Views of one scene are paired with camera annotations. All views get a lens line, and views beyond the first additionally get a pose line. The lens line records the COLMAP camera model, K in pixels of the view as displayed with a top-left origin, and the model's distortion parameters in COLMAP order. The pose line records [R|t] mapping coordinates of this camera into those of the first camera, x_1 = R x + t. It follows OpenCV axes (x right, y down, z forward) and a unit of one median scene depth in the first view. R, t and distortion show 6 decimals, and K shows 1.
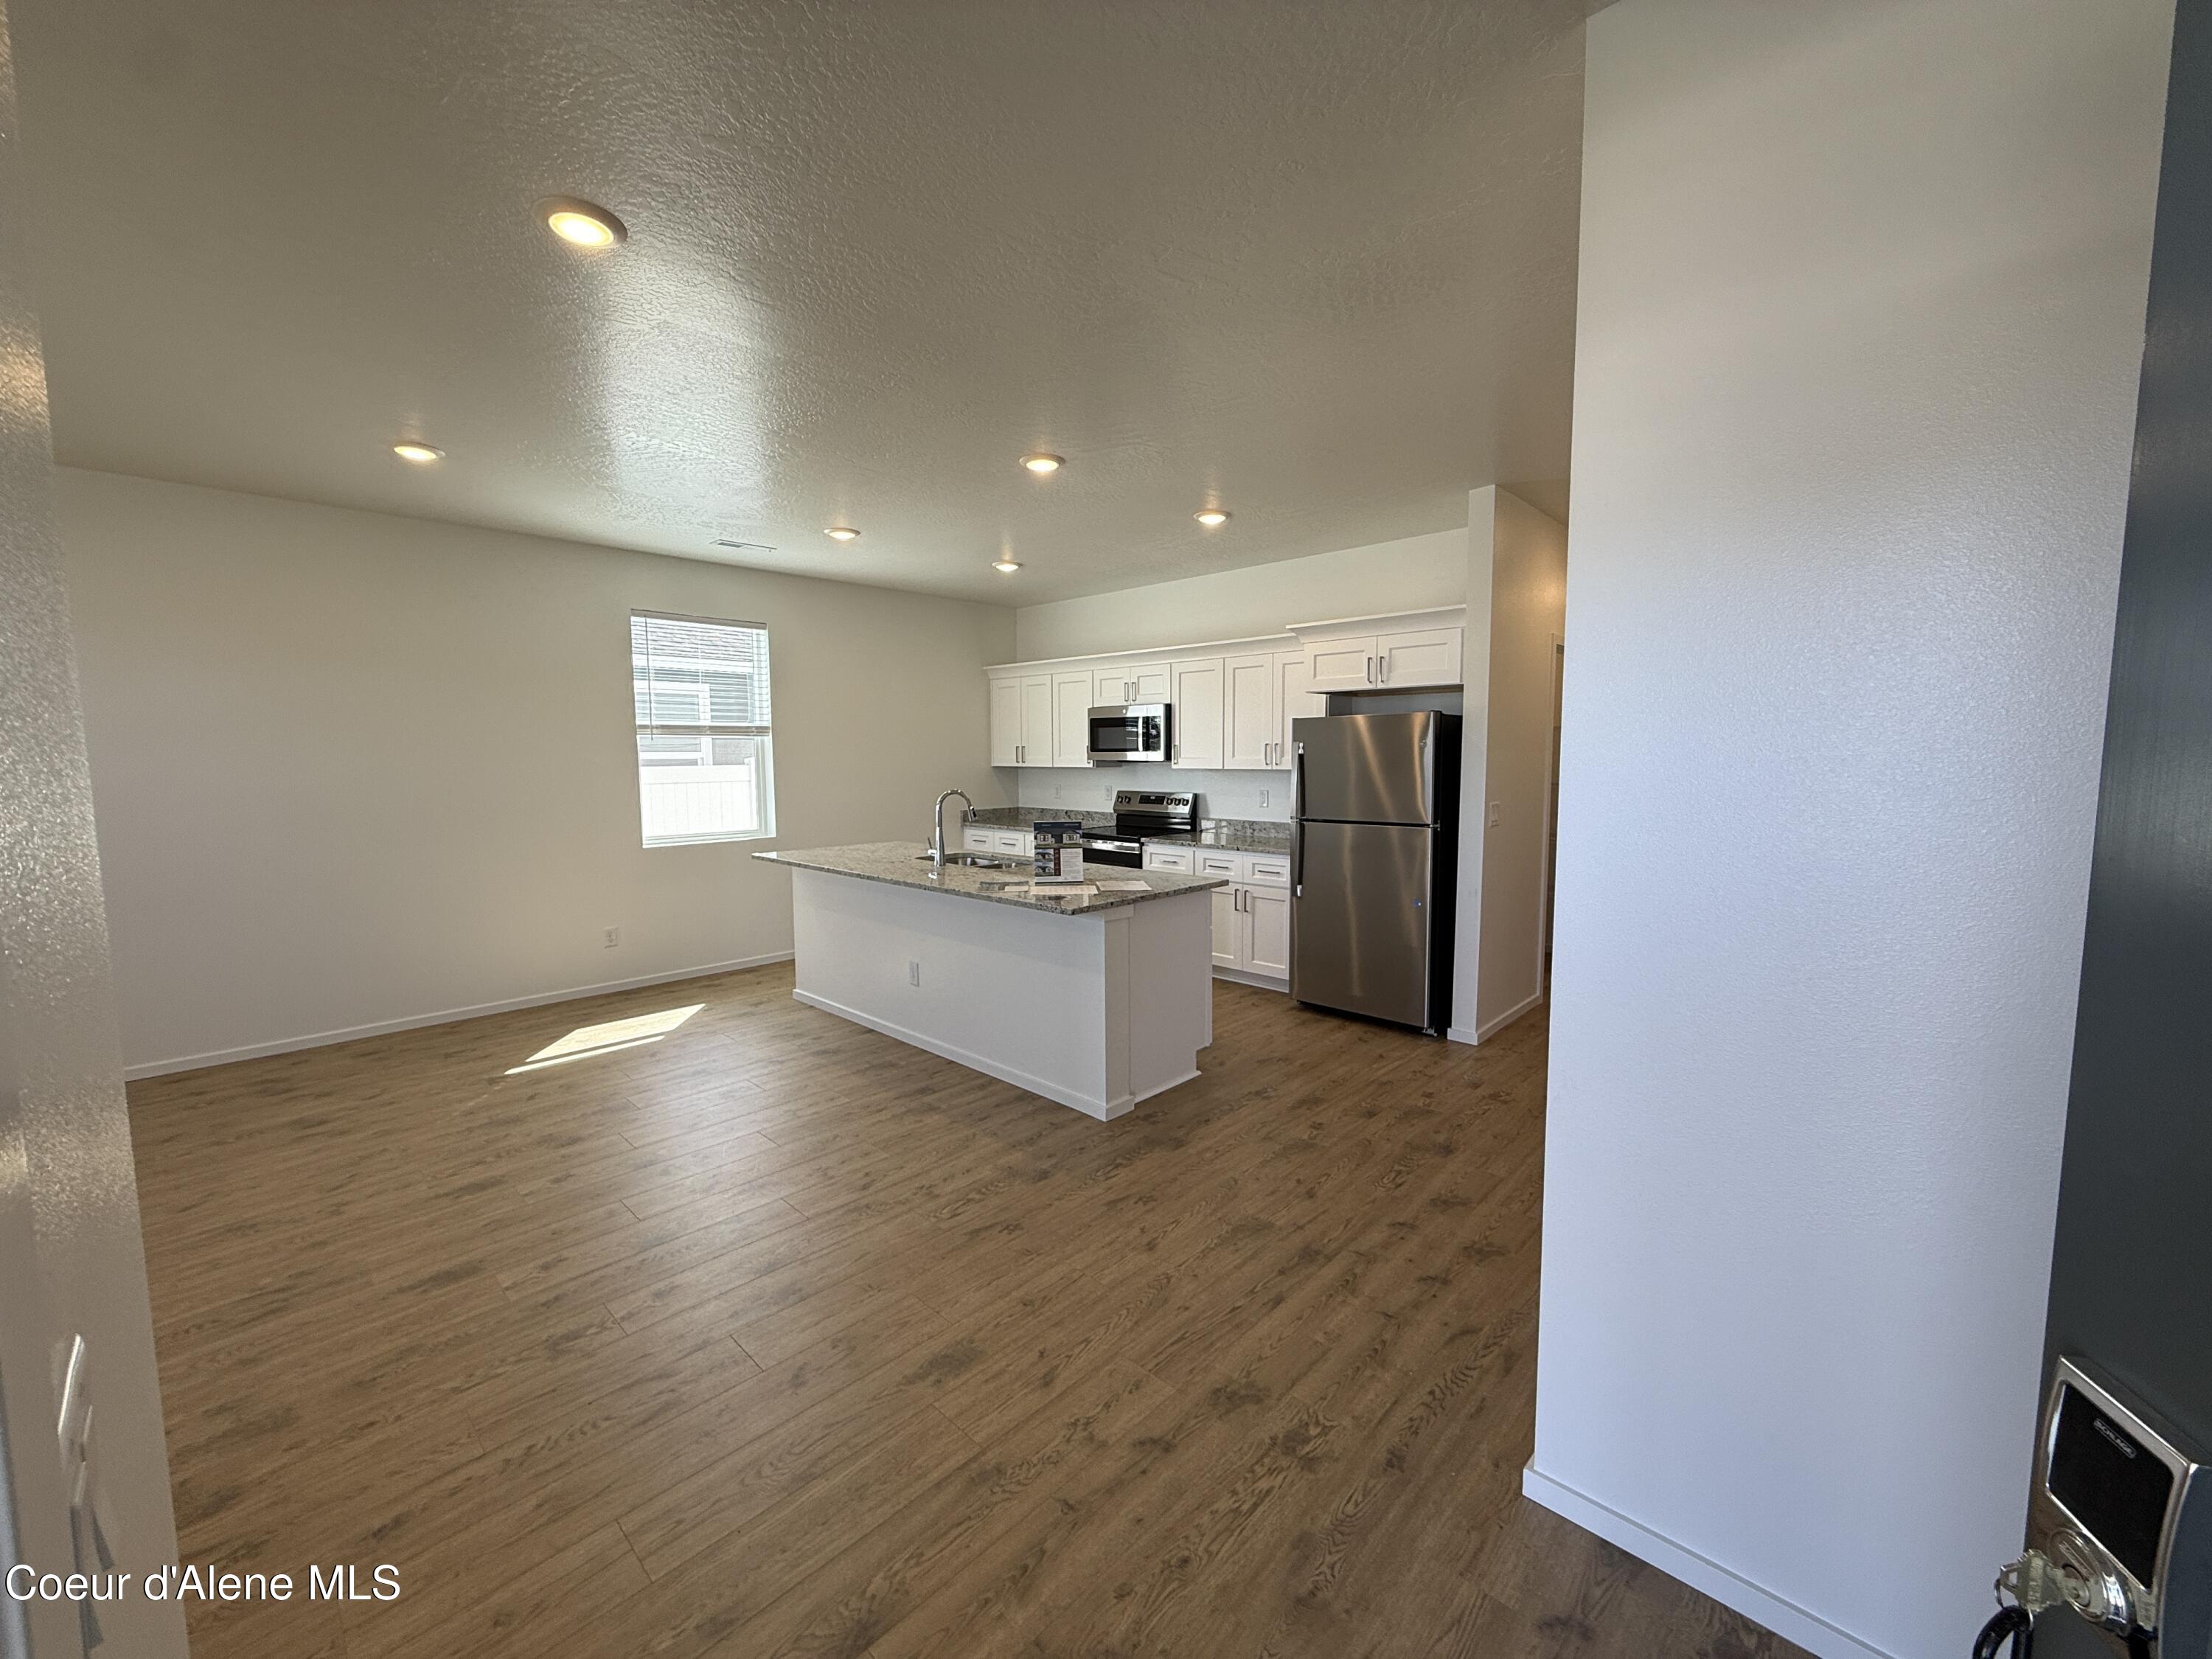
lens RADIAL K [[873.8, 0, 1100.3], [0, 873.8, 826.8], [0, 0, 1]] dist [-0.001394, 0.000580]
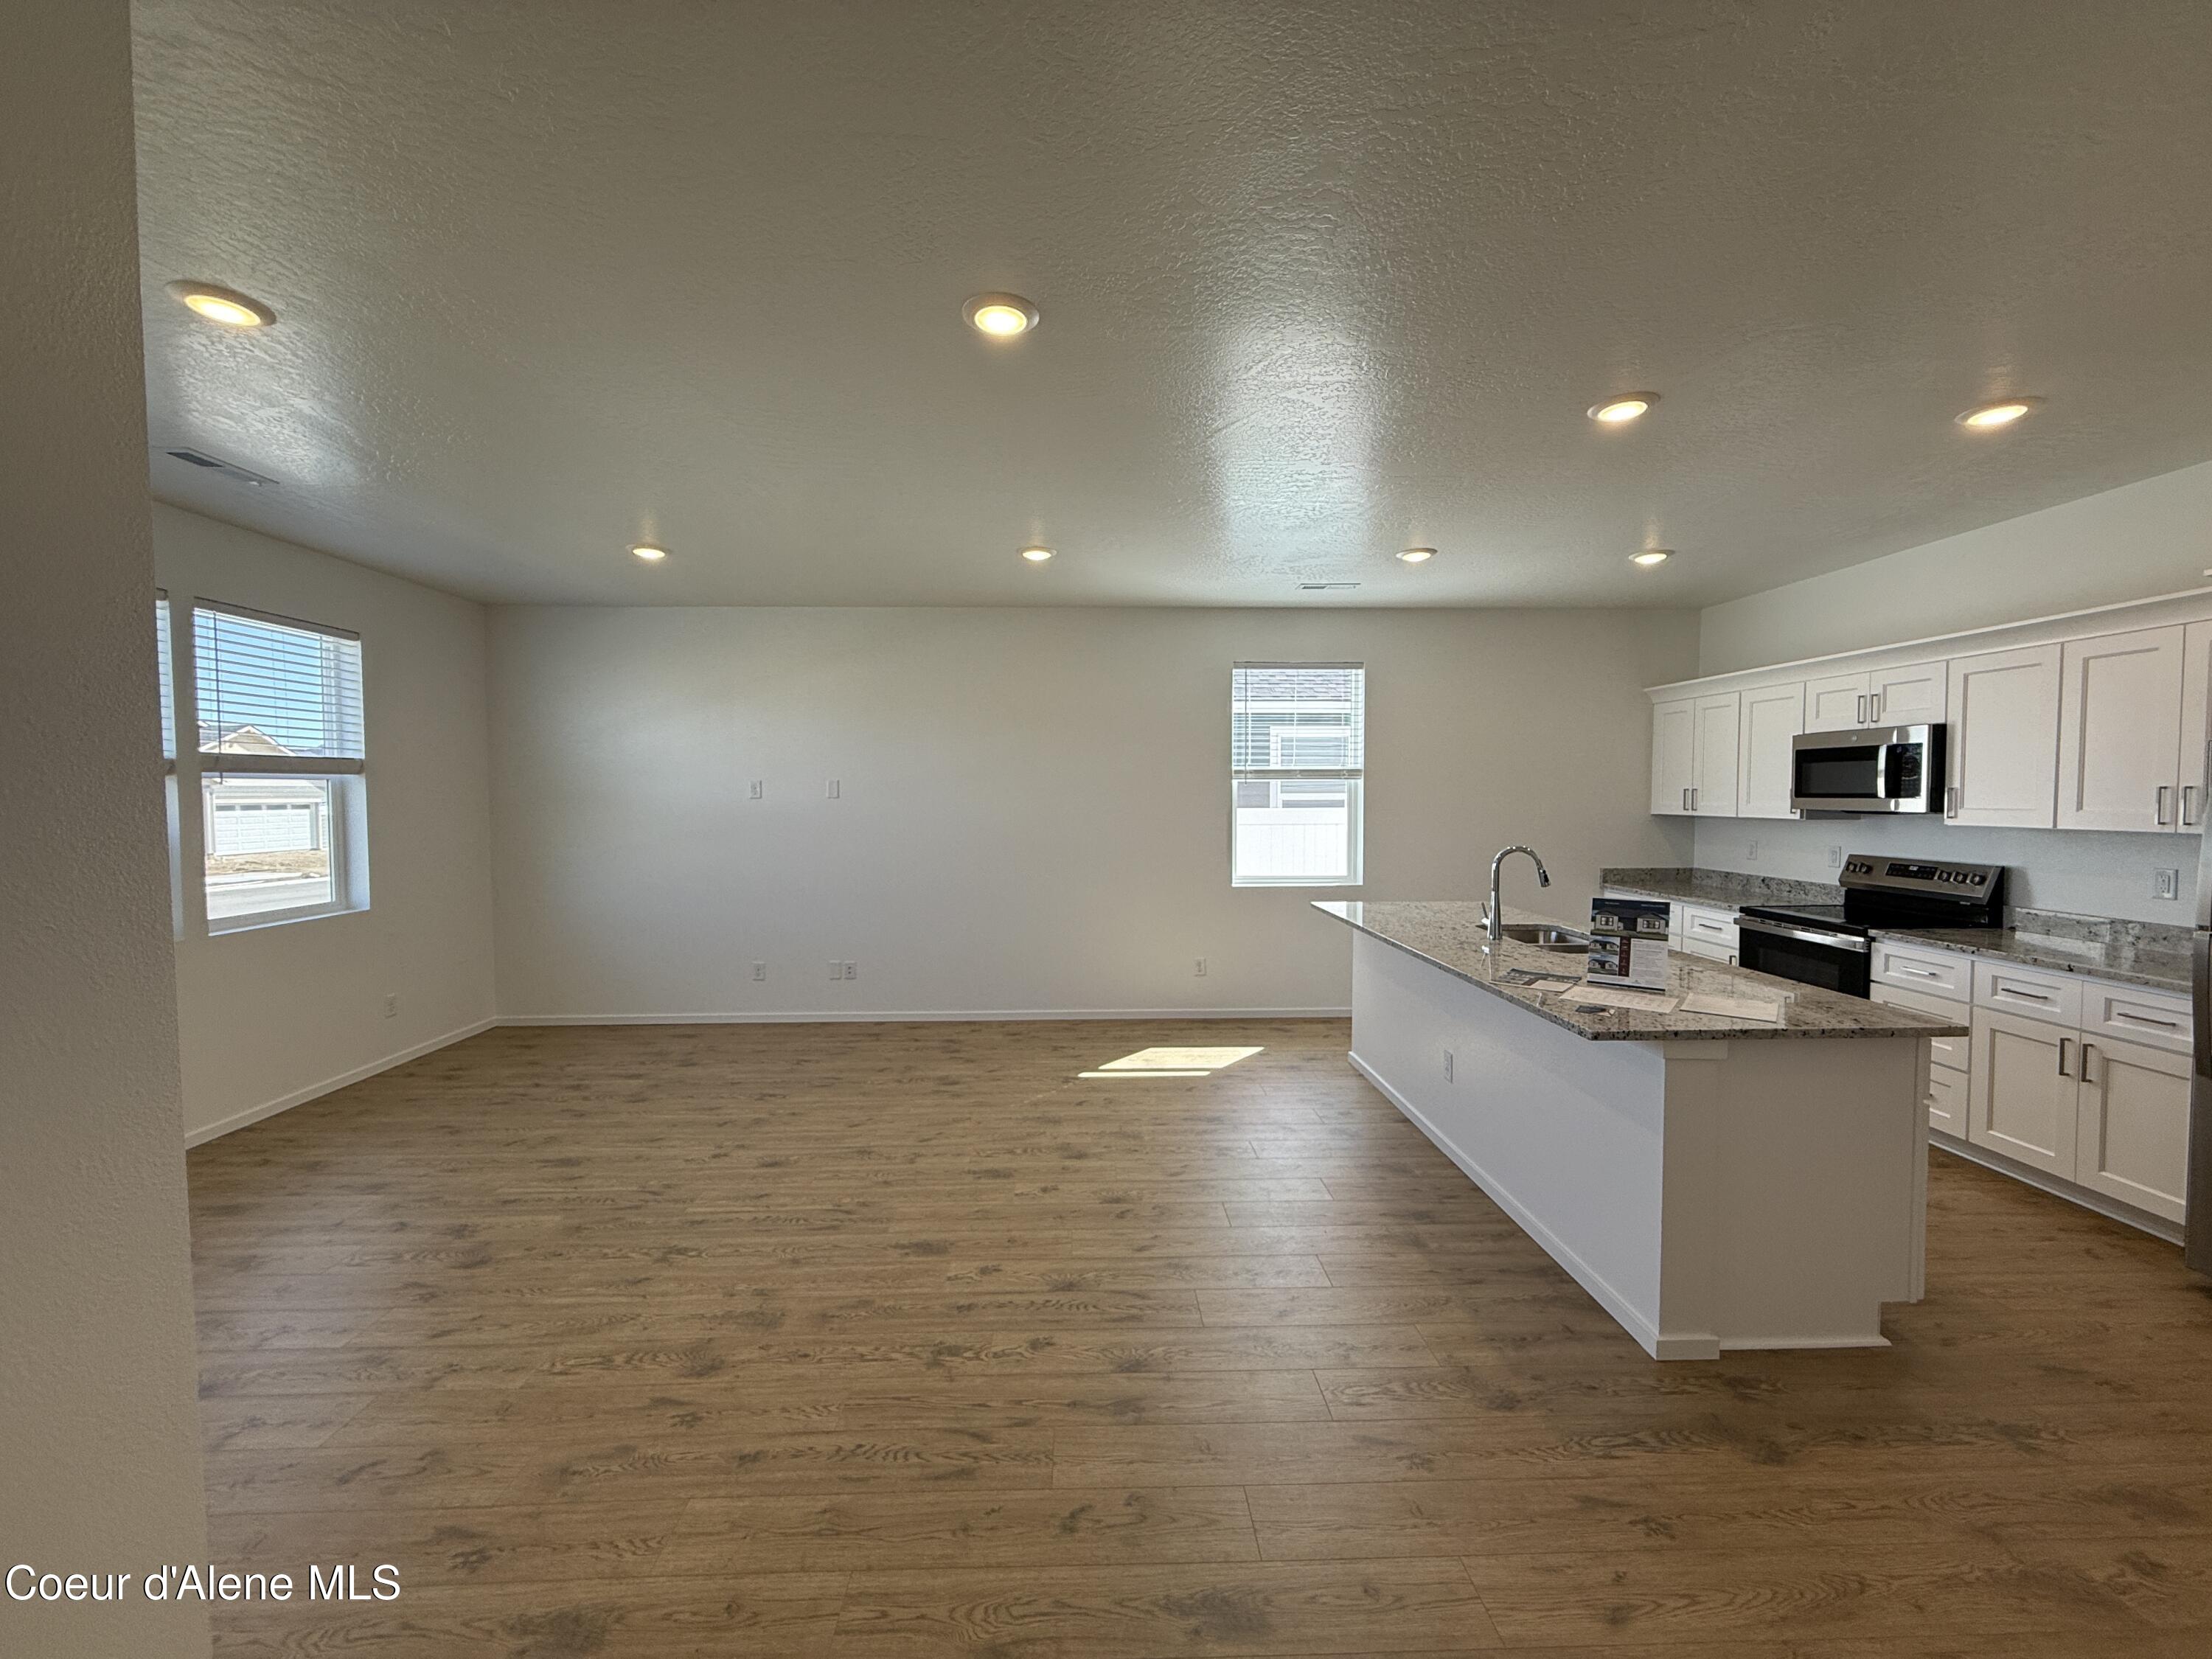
lens RADIAL K [[873.8, 0, 1099.8], [0, 873.8, 830.6], [0, 0, 1]] dist [-0.001394, 0.000580]
pose [[0.713029, 0.033186, -0.700348, 0.136328], [-0.060741, 0.998048, -0.014548, -0.024882], [0.698498, 0.052913, 0.713653, 0.183656]]
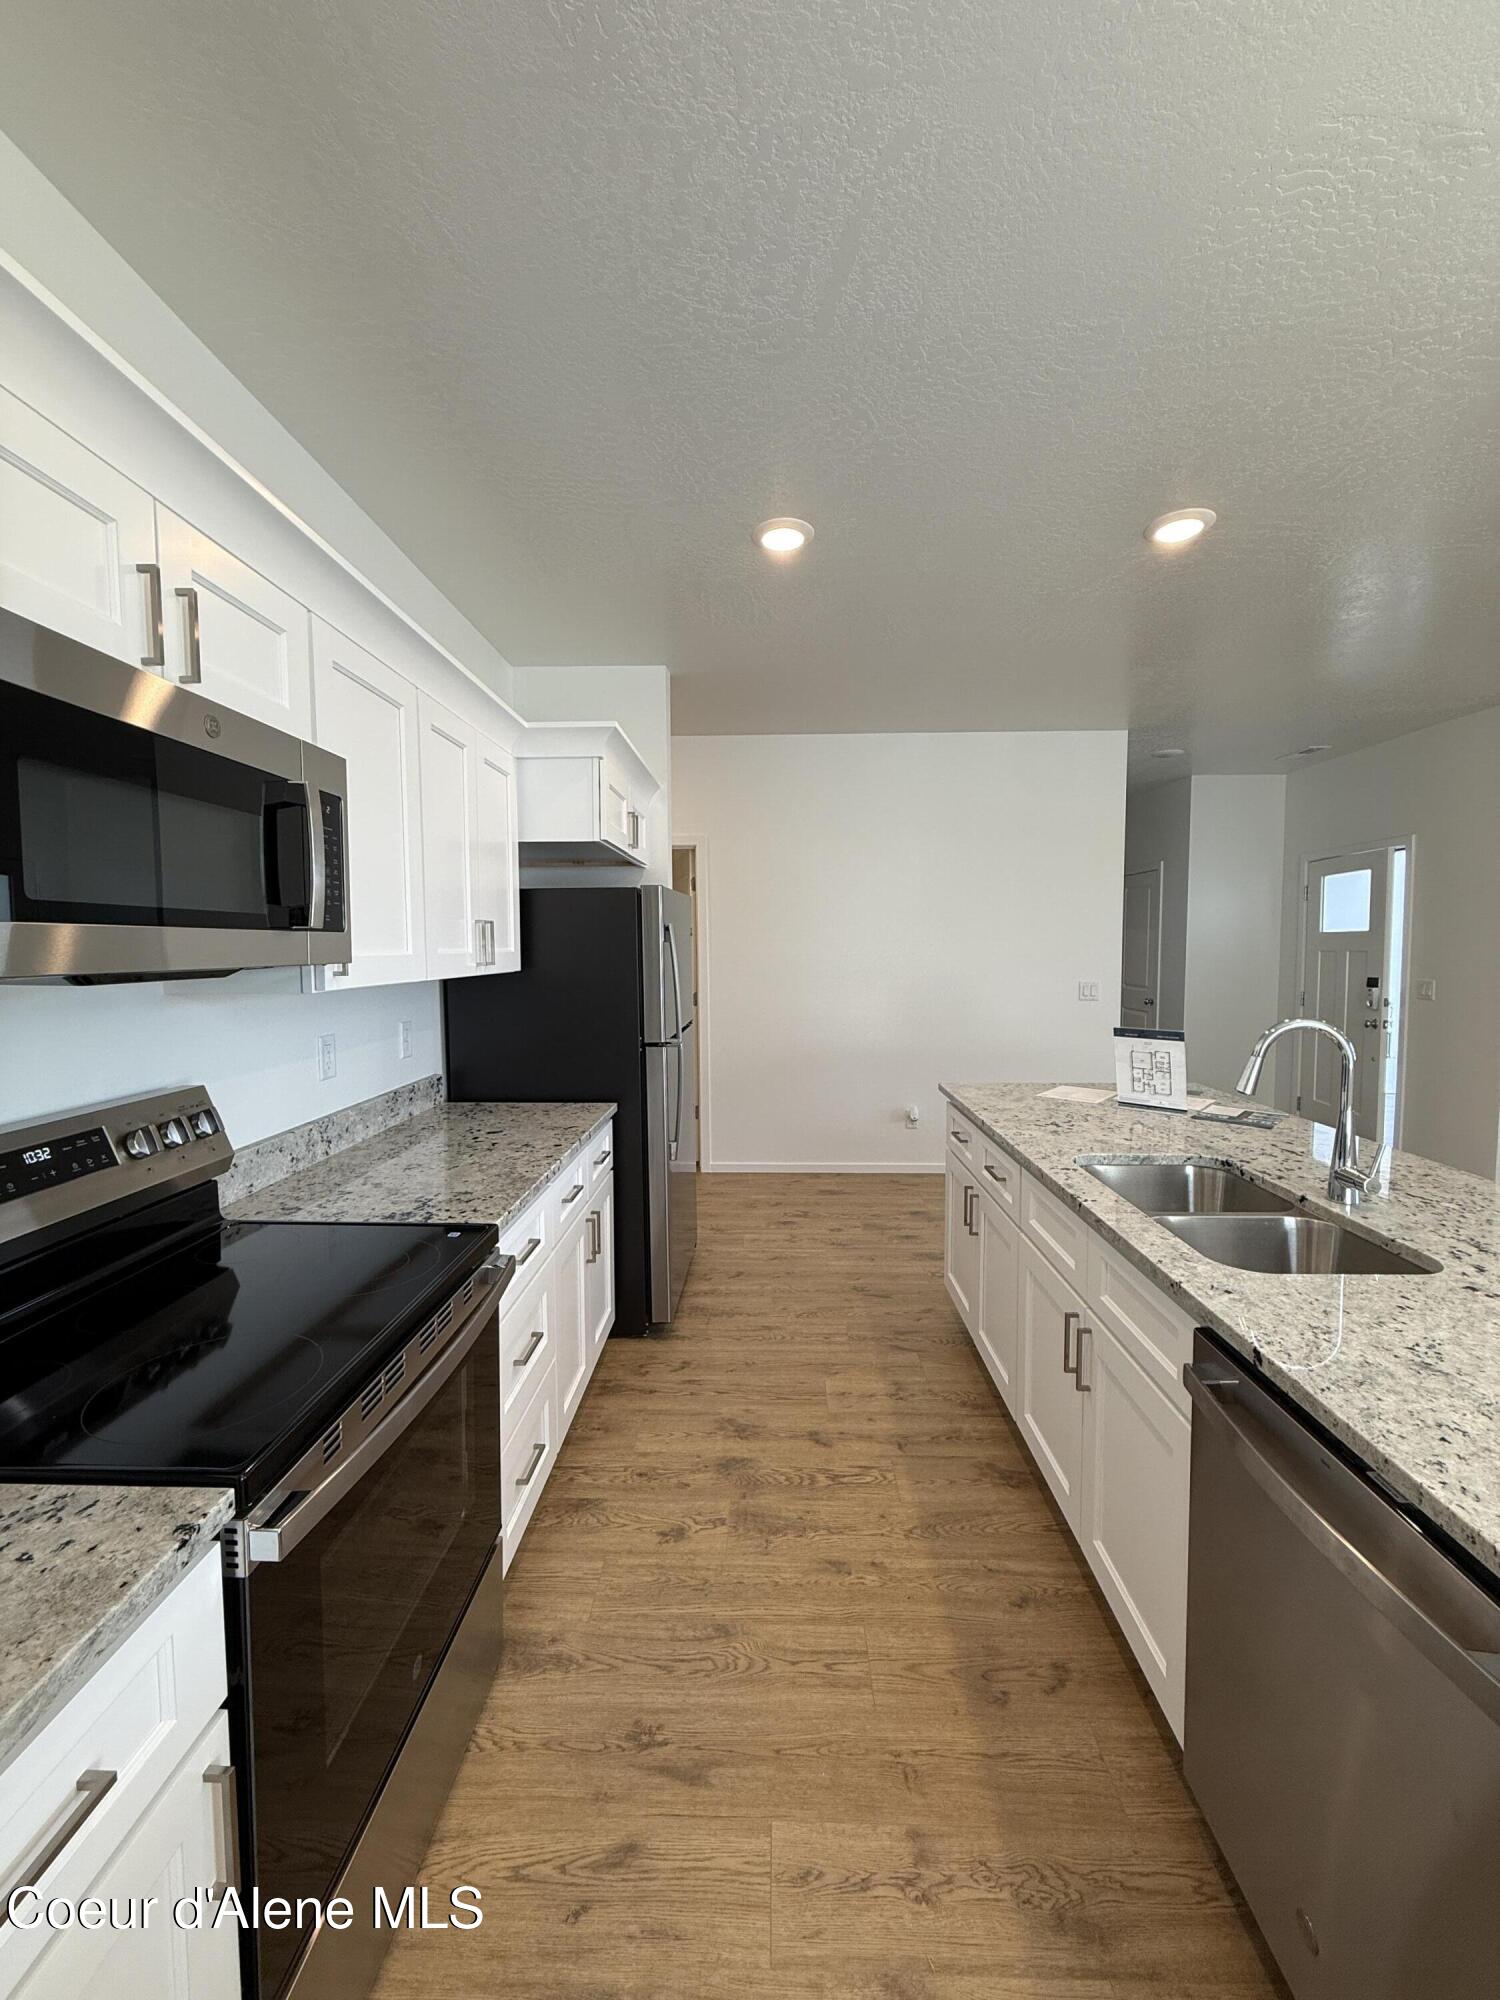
lens RADIAL K [[790.1, 0, 751.1], [0, 790.1, 994.7], [0, 0, 1]] dist [-0.001394, 0.000580]
pose [[-0.673203, -0.037239, 0.738519, -0.303262], [0.071858, 0.990710, 0.115458, -0.130645], [-0.735958, 0.130795, -0.664273, 1.637218]]
